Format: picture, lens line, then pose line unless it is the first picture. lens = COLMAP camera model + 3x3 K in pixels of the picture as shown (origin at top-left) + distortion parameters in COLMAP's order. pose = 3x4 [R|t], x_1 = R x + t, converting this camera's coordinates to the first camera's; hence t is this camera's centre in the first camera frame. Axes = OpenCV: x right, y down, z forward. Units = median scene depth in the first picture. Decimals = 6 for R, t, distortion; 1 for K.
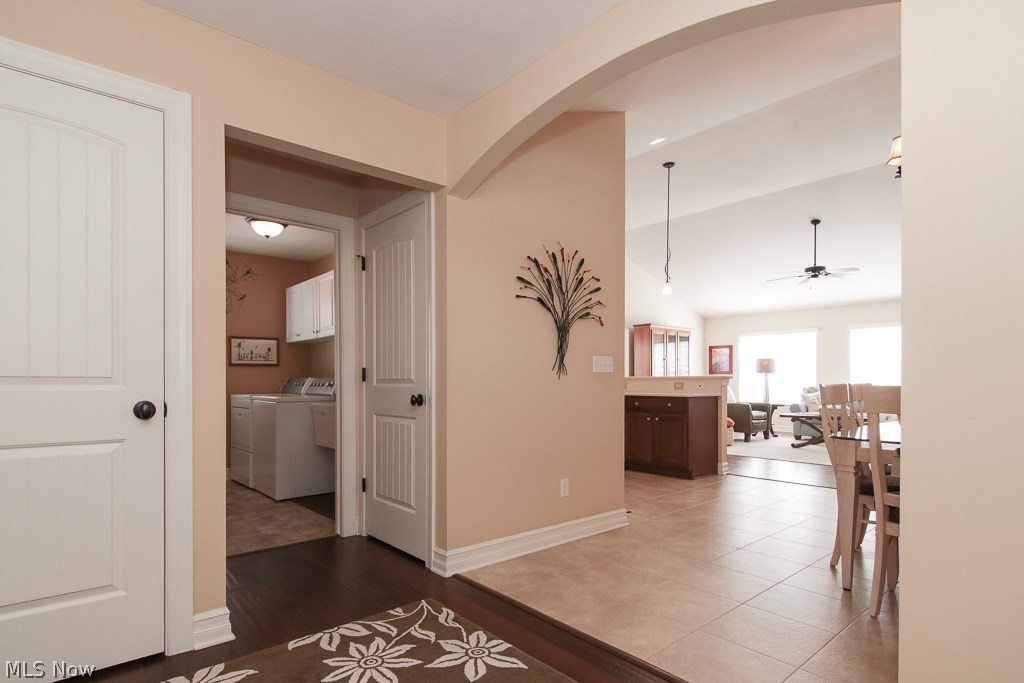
lens RADIAL K [[508.4, 0, 509.8], [0, 508.4, 379.4], [0, 0, 1]] dist [0.000290, -0.000216]
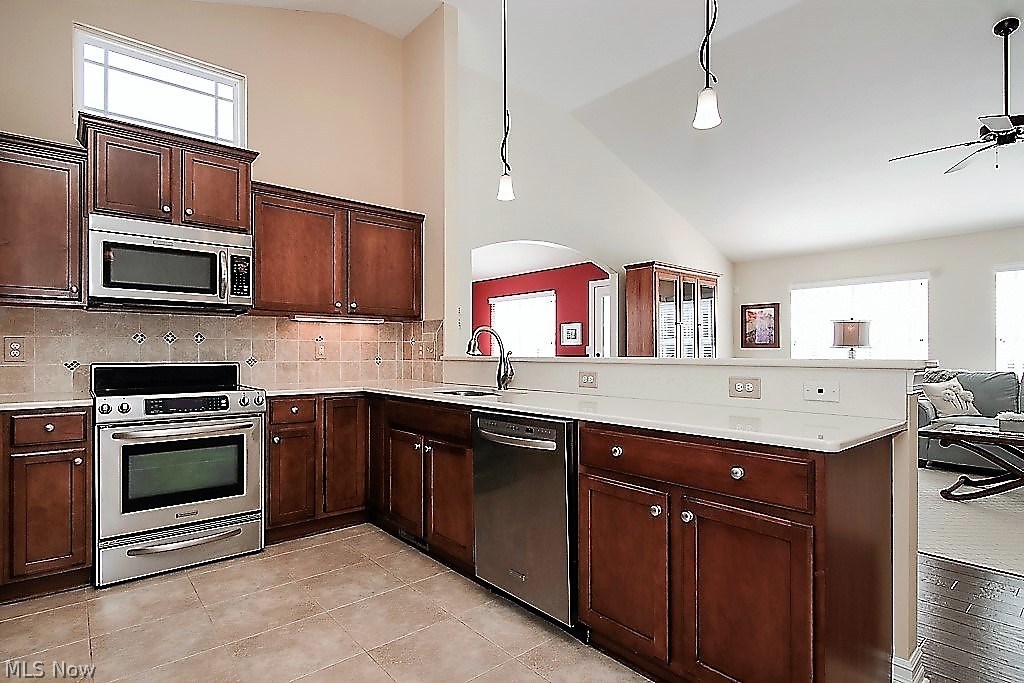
lens RADIAL K [[534.0, 0, 496.0], [0, 534.0, 350.9], [0, 0, 1]] dist [0.016343, -0.000486]
pose [[0.999949, -0.002784, -0.009724, 0.220645], [0.002751, 0.999990, -0.003456, -0.013694], [0.009734, 0.003430, 0.999947, 0.829673]]
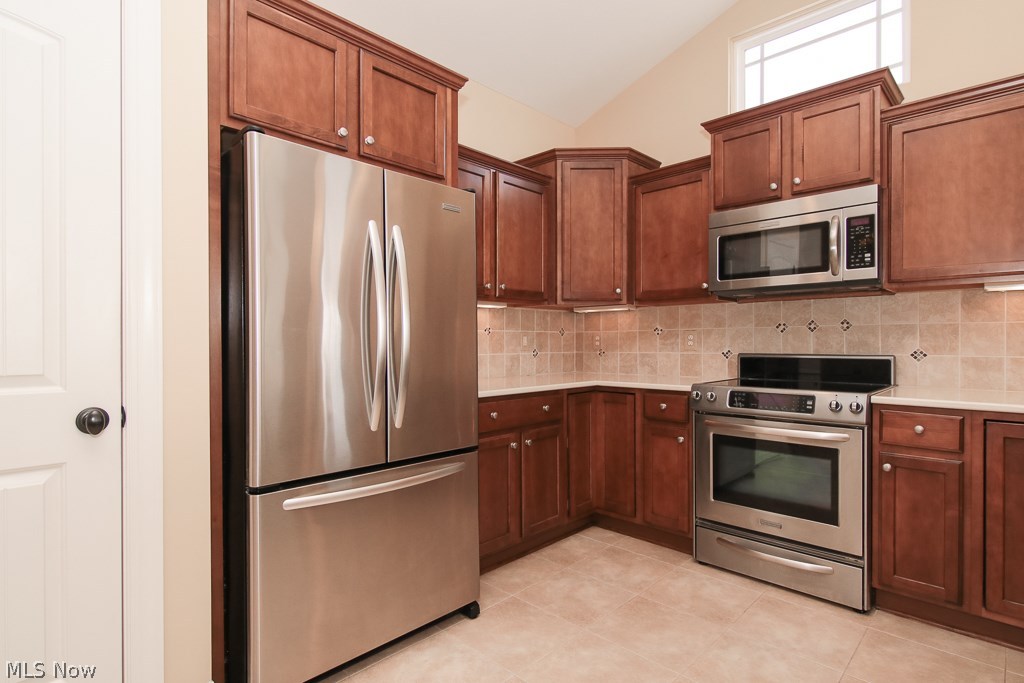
lens RADIAL K [[523.9, 0, 500.9], [0, 523.9, 344.1], [0, 0, 1]] dist [0.001049, -0.001144]
pose [[0.091712, 0.000627, -0.995785, 0.356667], [0.002063, 0.999998, 0.000820, -0.014423], [0.995783, -0.002129, 0.091710, 1.100470]]
